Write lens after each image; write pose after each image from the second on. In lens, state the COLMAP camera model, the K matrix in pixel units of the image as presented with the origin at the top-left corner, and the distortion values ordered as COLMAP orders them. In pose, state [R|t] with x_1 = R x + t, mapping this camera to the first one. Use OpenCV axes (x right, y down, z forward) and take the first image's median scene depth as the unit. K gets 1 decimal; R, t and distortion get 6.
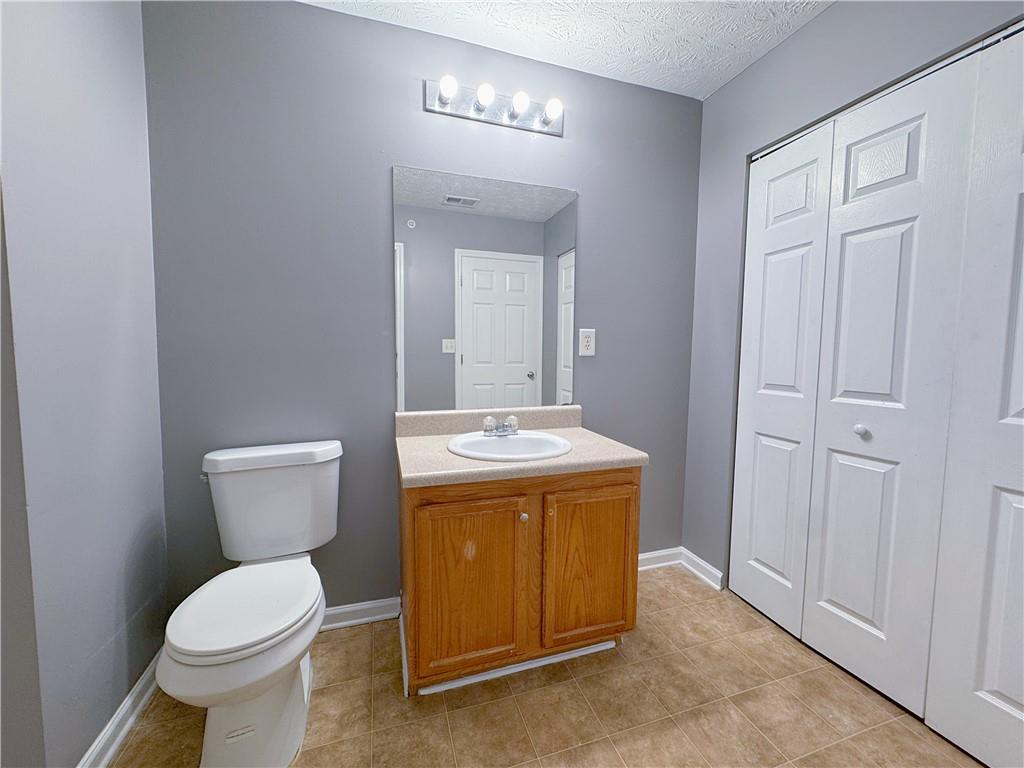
lens RADIAL K [[407.7, 0, 512.1], [0, 407.7, 381.6], [0, 0, 1]] dist [-0.003053, 0.000562]
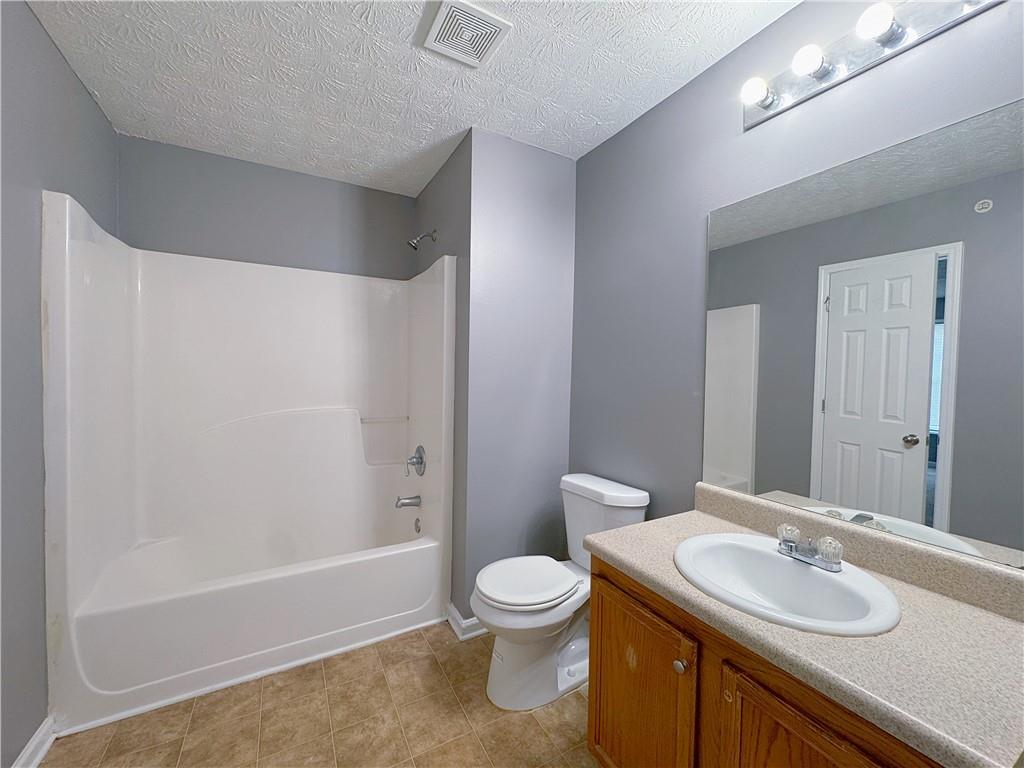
lens RADIAL K [[407.7, 0, 514.7], [0, 407.7, 380.9], [0, 0, 1]] dist [-0.003053, 0.000562]
pose [[0.194622, 0.019337, -0.980688, 0.640995], [-0.089370, 0.995997, 0.001903, -0.138929], [0.976798, 0.087274, 0.195572, 0.510114]]
